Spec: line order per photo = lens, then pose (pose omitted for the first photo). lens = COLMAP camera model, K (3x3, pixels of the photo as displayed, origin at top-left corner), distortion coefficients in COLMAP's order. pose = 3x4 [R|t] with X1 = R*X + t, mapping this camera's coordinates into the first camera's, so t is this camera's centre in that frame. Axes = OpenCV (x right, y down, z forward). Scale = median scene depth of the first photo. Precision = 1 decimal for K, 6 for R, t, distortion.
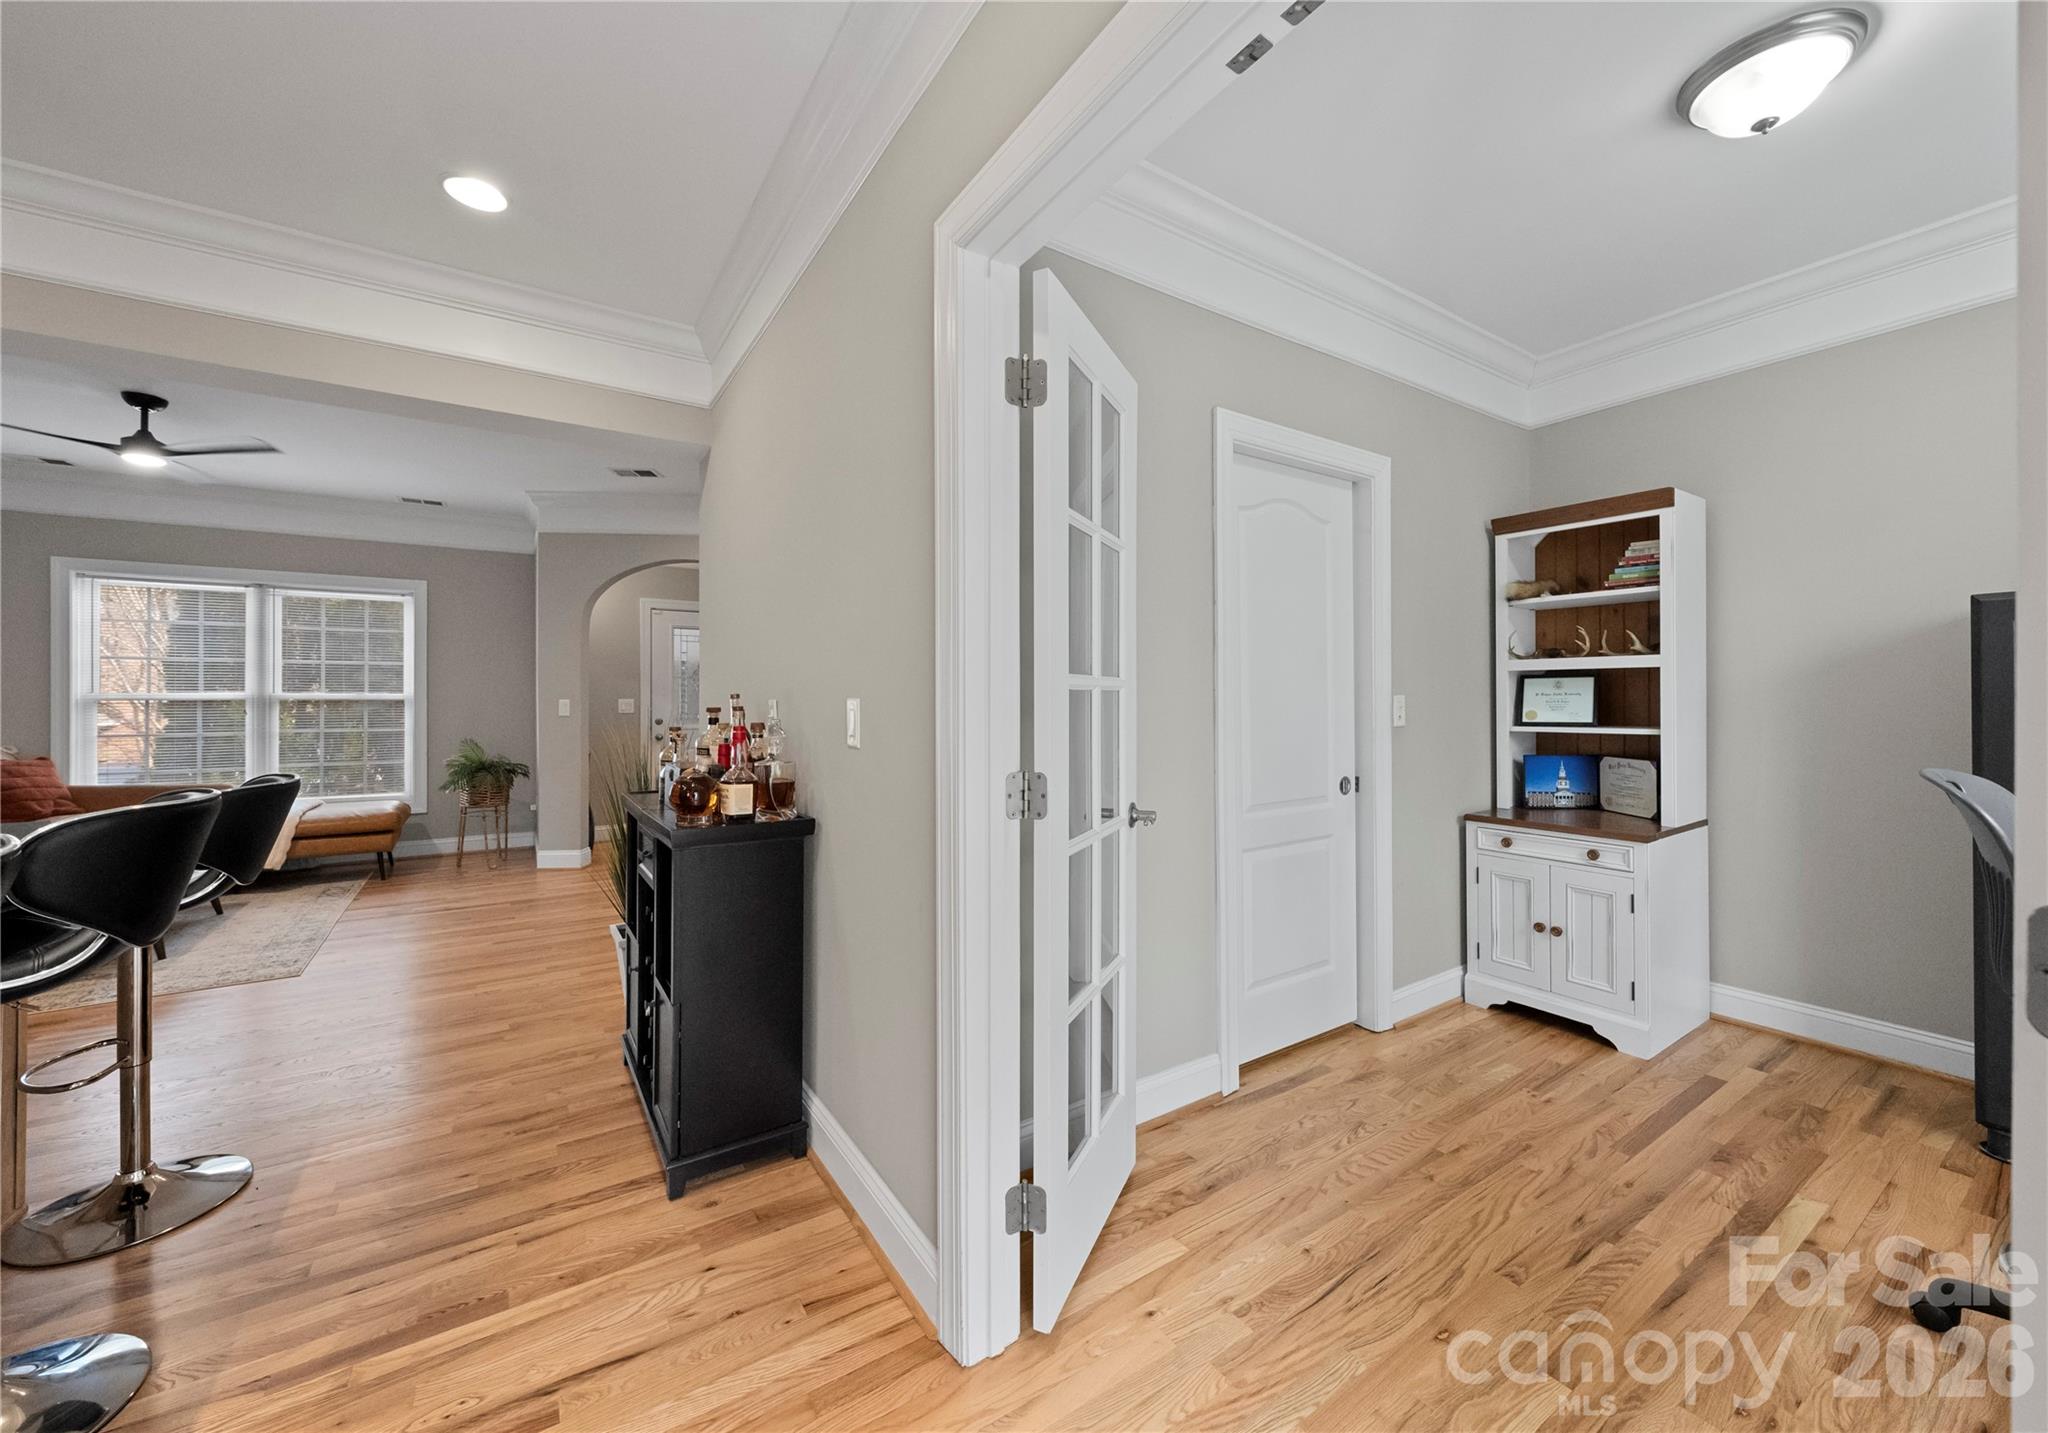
lens RADIAL K [[761.5, 0, 1015.0], [0, 761.5, 700.2], [0, 0, 1]] dist [-0.003019, 0.000049]
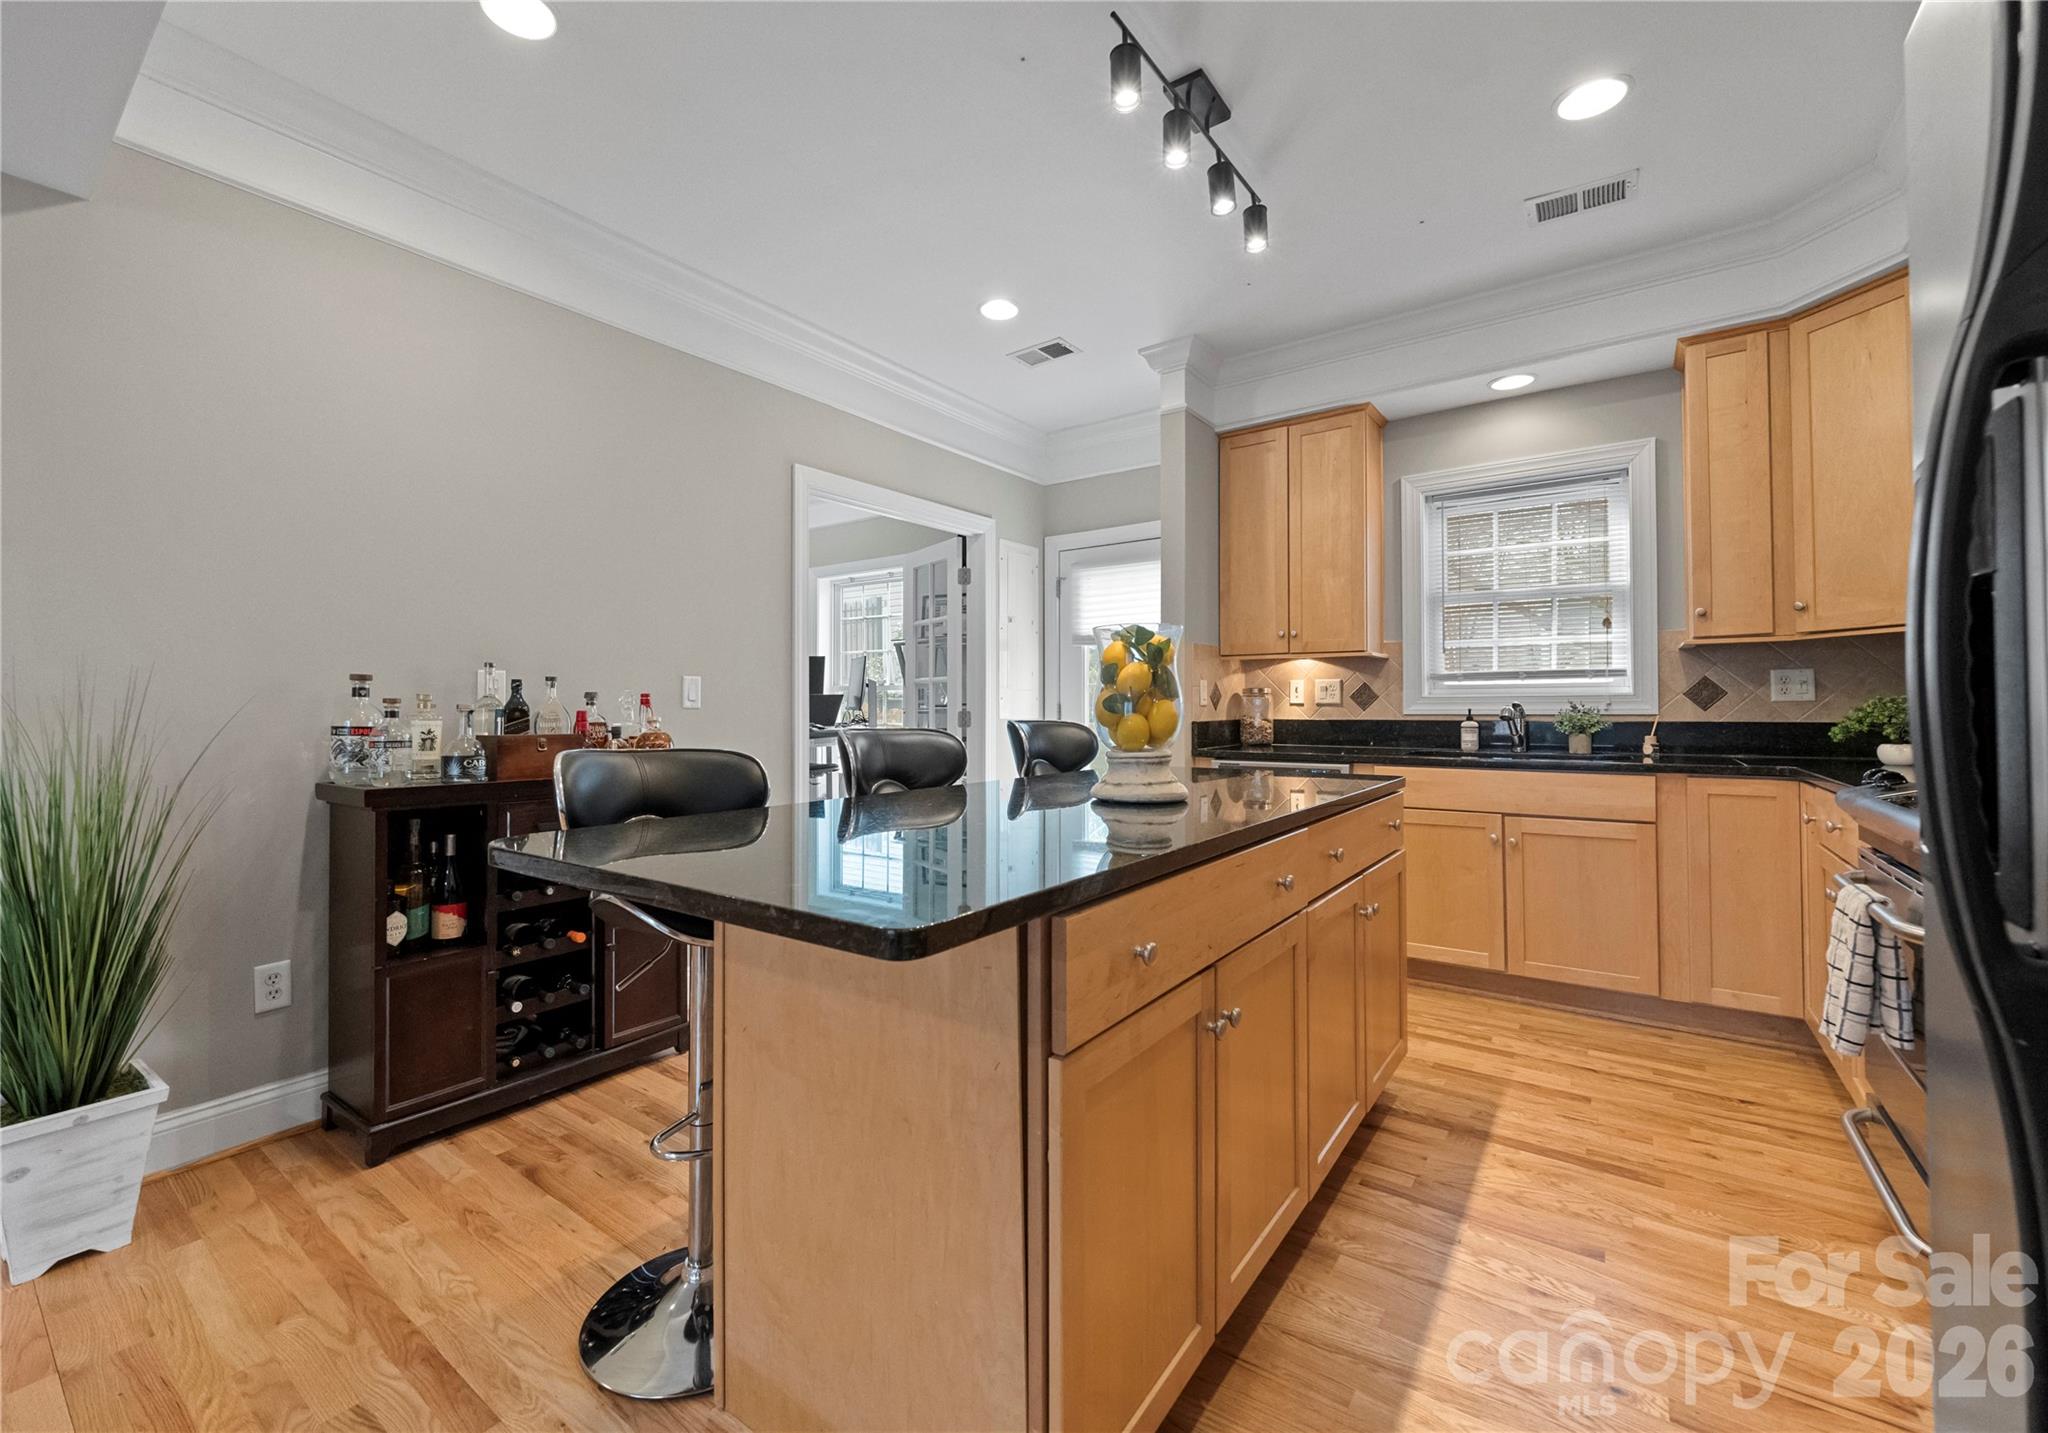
lens RADIAL K [[845.3, 0, 1023.9], [0, 845.3, 696.9], [0, 0, 1]] dist [-0.001330, 0.000215]
pose [[-0.348298, 0.014984, 0.937264, -1.208496], [0.003017, 0.999885, -0.014864, 0.039664], [-0.937379, -0.002349, -0.348303, 0.575468]]
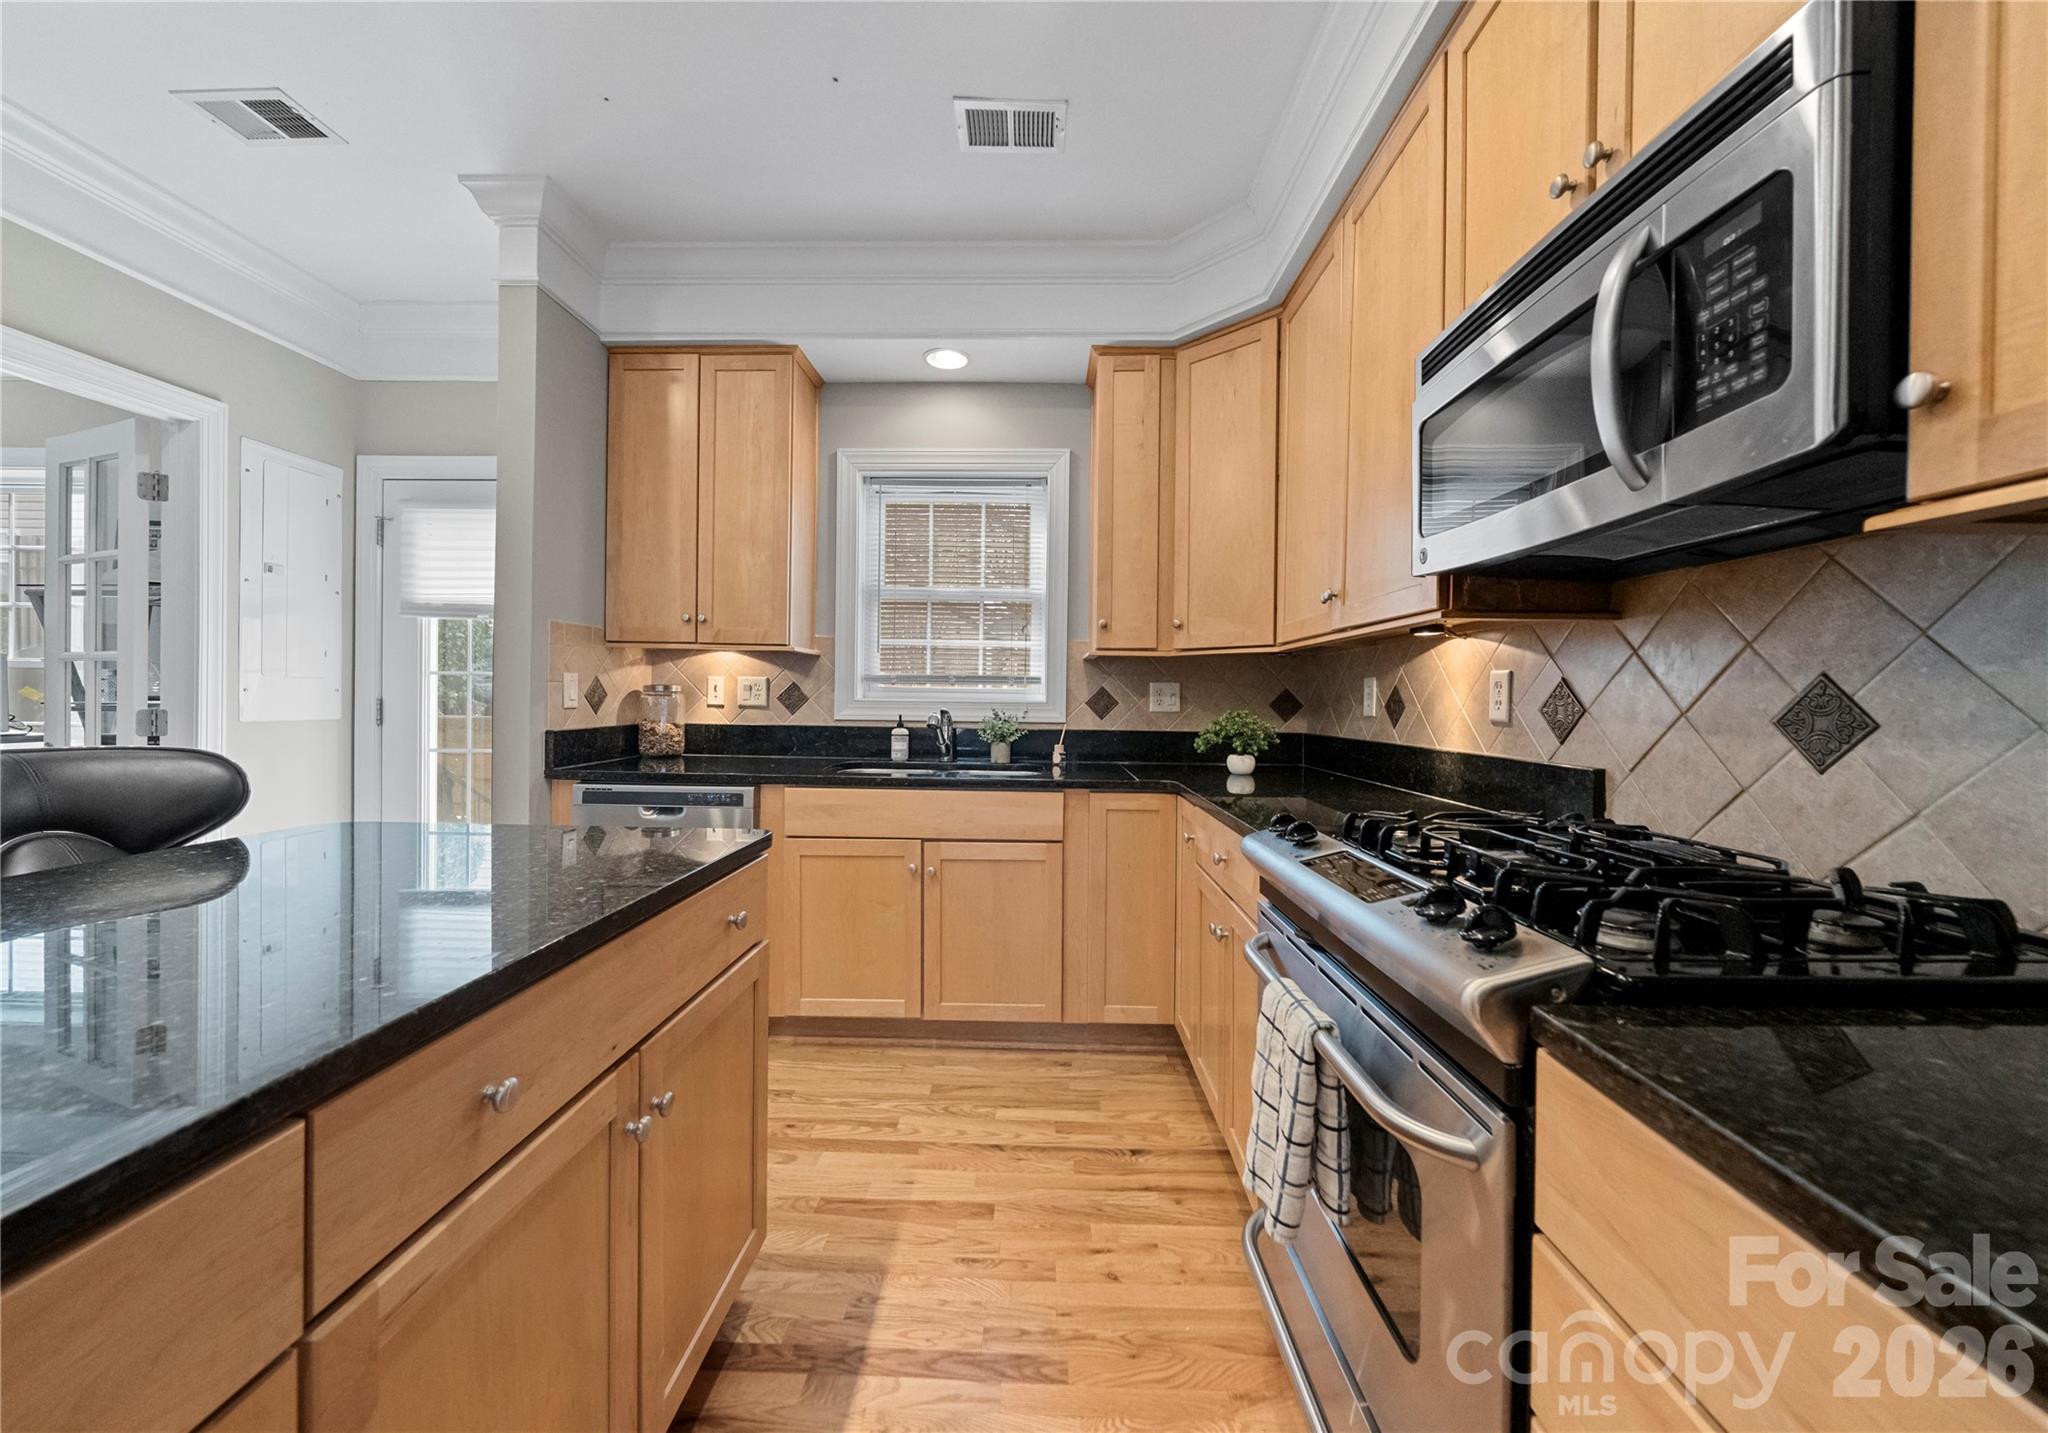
lens RADIAL K [[761.5, 0, 1034.6], [0, 761.5, 706.2], [0, 0, 1]] dist [-0.003019, 0.000049]
pose [[-0.824248, -0.015194, 0.566024, -1.006114], [-0.012612, 0.999885, 0.008474, 0.019104], [-0.566088, -0.000154, -0.824345, 0.279532]]
